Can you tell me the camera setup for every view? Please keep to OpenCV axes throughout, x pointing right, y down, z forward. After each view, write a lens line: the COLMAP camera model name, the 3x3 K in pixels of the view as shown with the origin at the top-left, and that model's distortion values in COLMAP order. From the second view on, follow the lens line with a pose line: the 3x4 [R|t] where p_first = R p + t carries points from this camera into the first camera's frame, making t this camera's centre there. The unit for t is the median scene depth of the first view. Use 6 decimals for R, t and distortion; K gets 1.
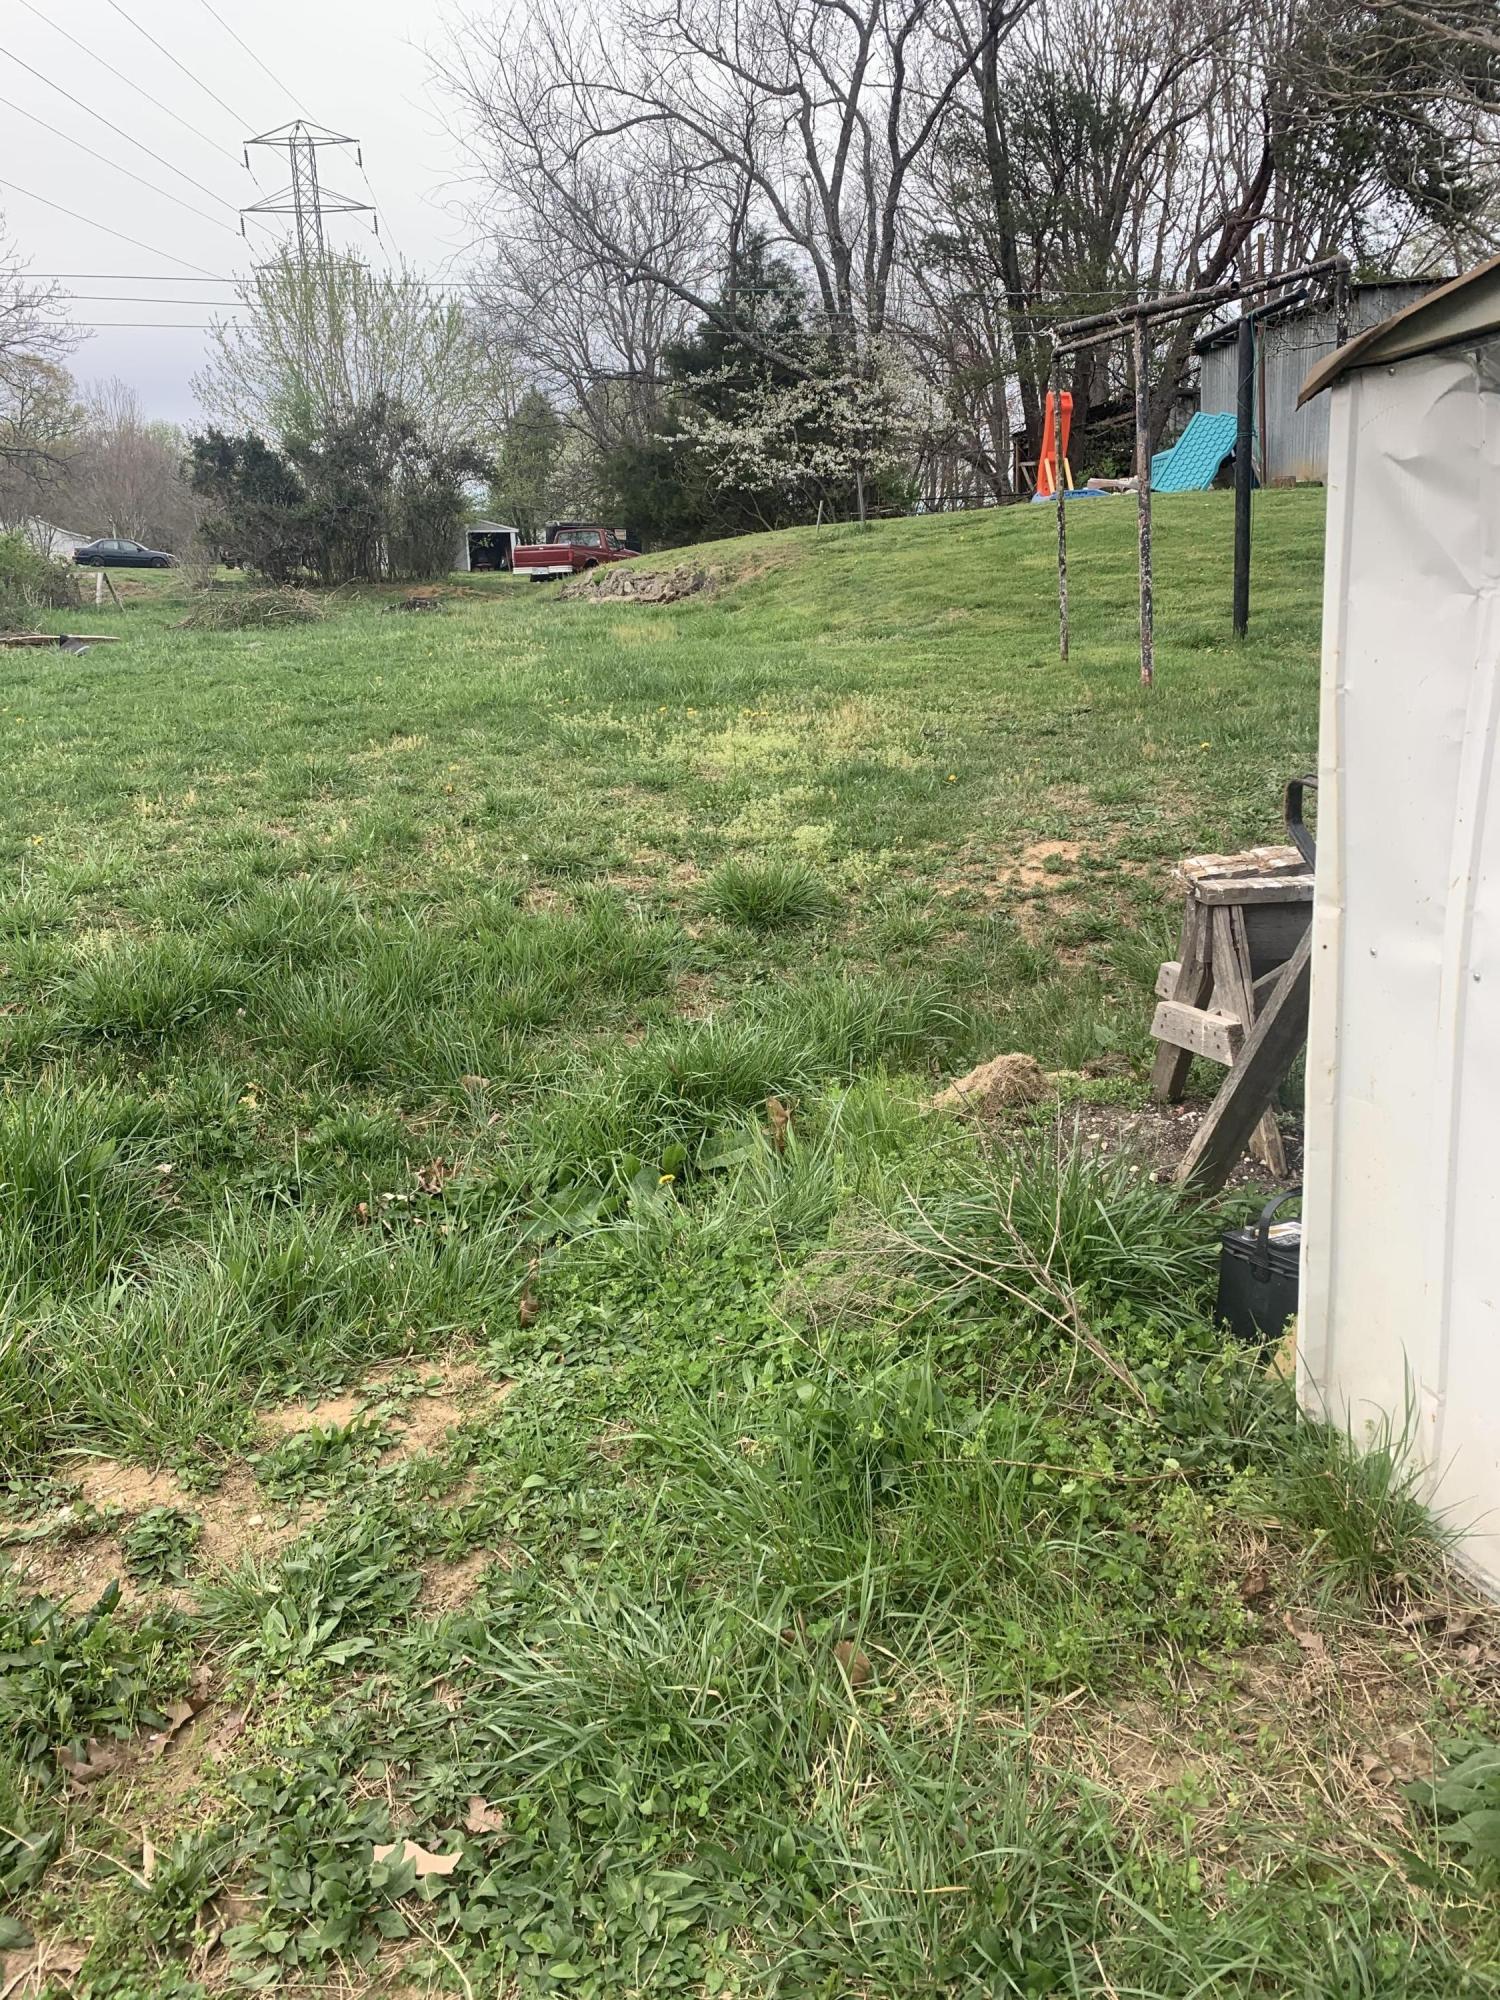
lens RADIAL K [[1538.7, 0, 751.0], [0, 1538.7, 991.3], [0, 0, 1]] dist [0.050272, -0.044308]
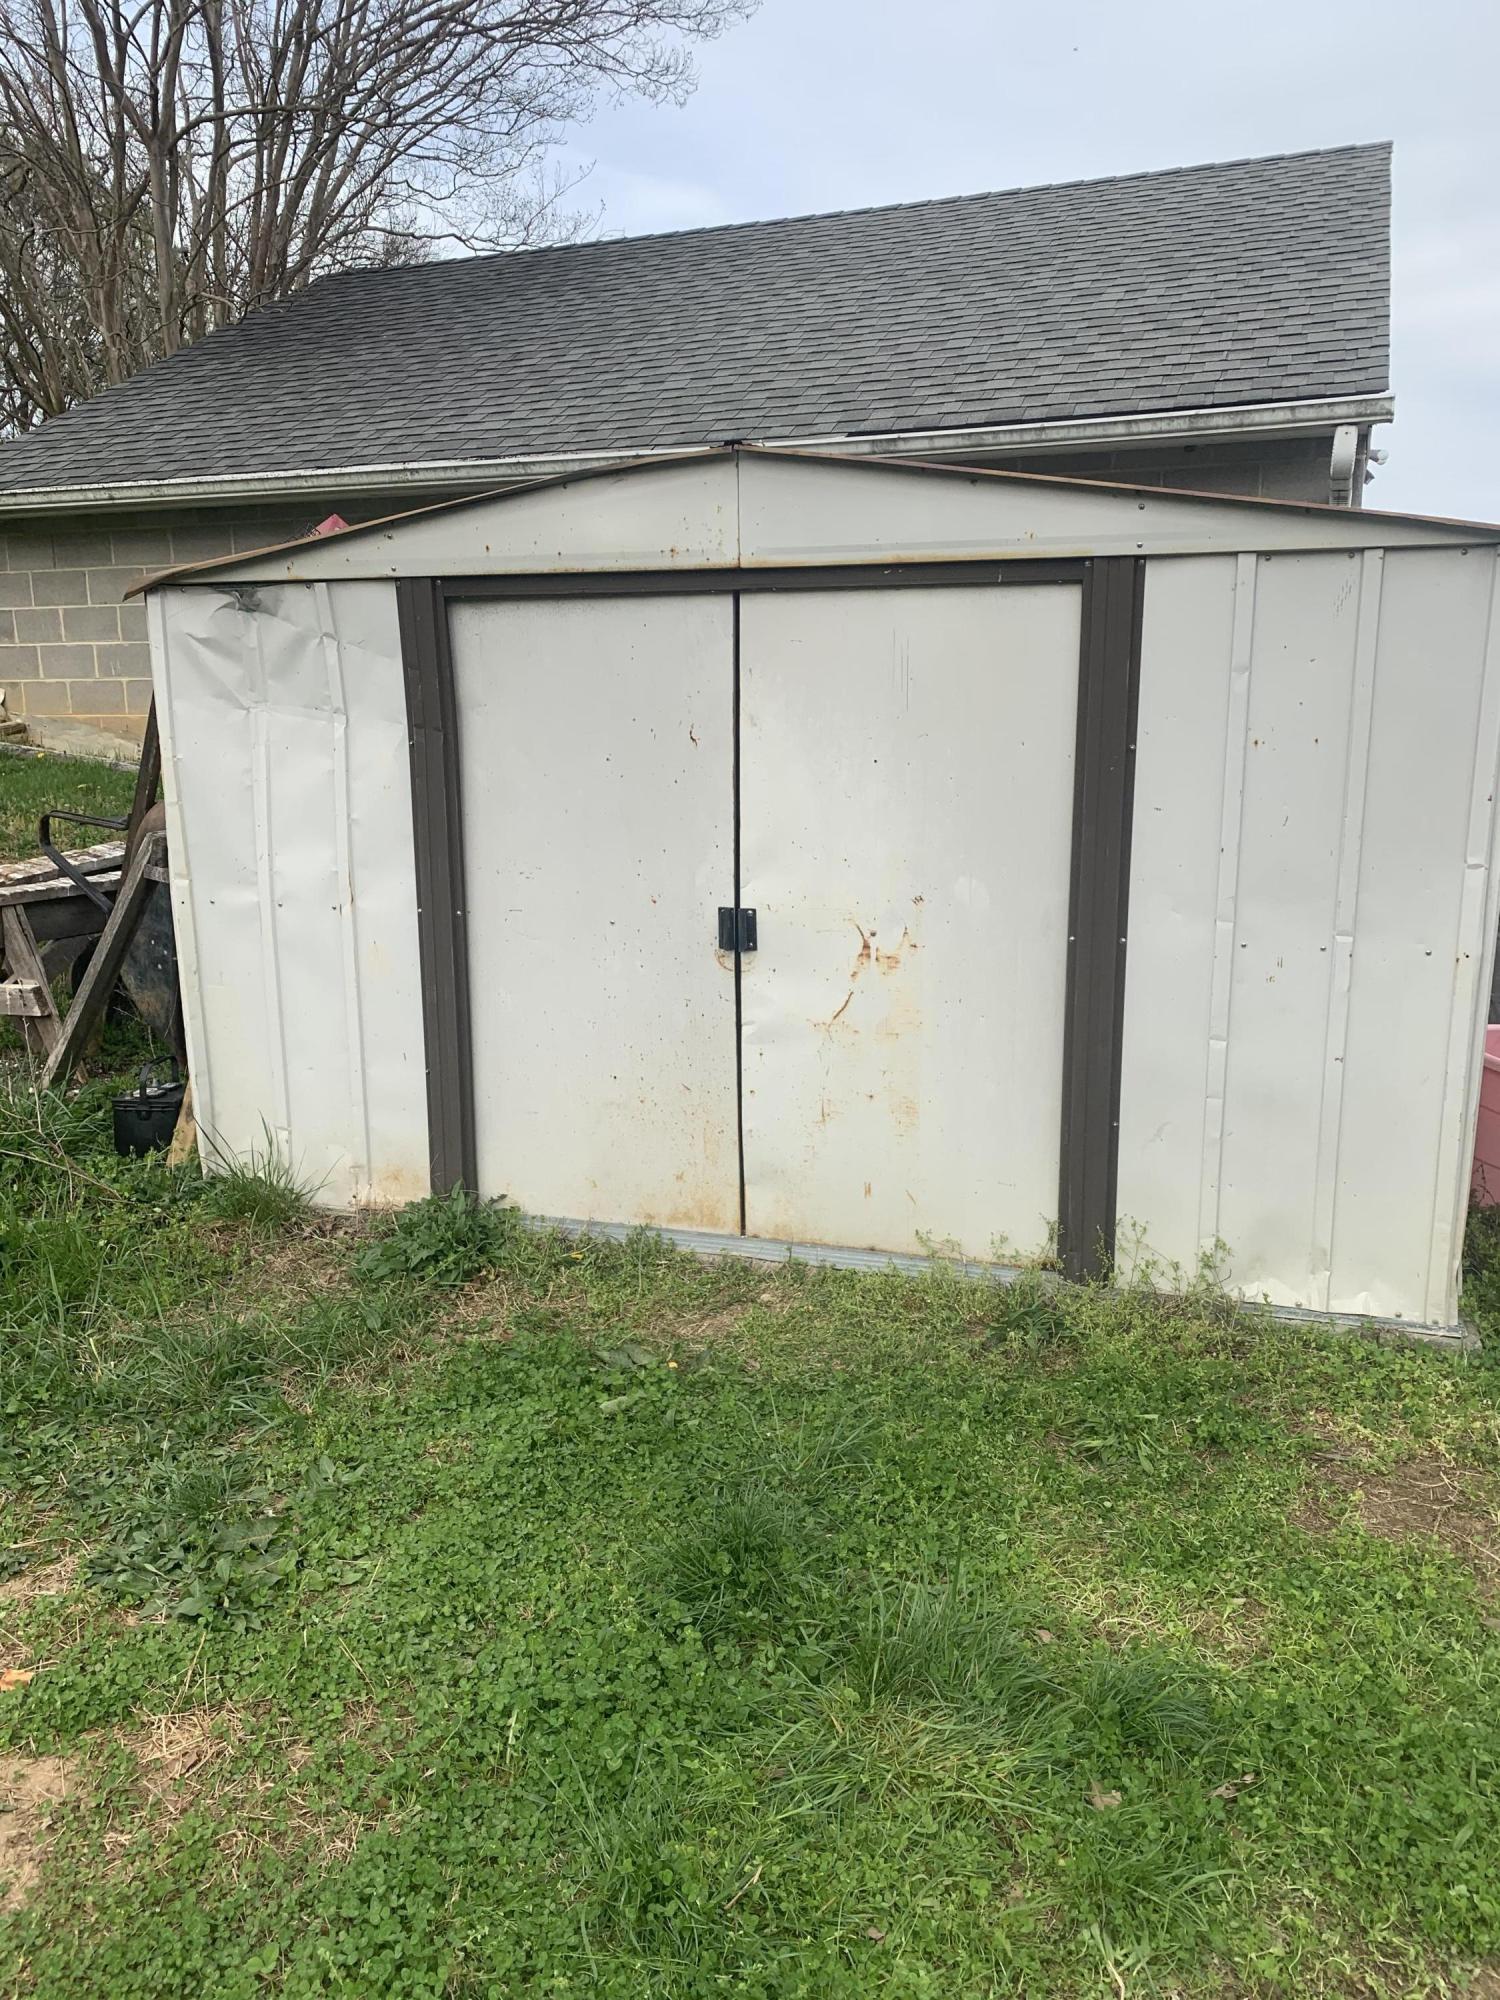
lens RADIAL K [[1538.7, 0, 748.5], [0, 1538.7, 1002.5], [0, 0, 1]] dist [0.050272, -0.044308]
pose [[0.565747, -0.135761, 0.813326, -0.784712], [0.154875, 0.986294, 0.056902, 0.091922], [-0.809904, 0.093772, 0.579019, -0.586639]]
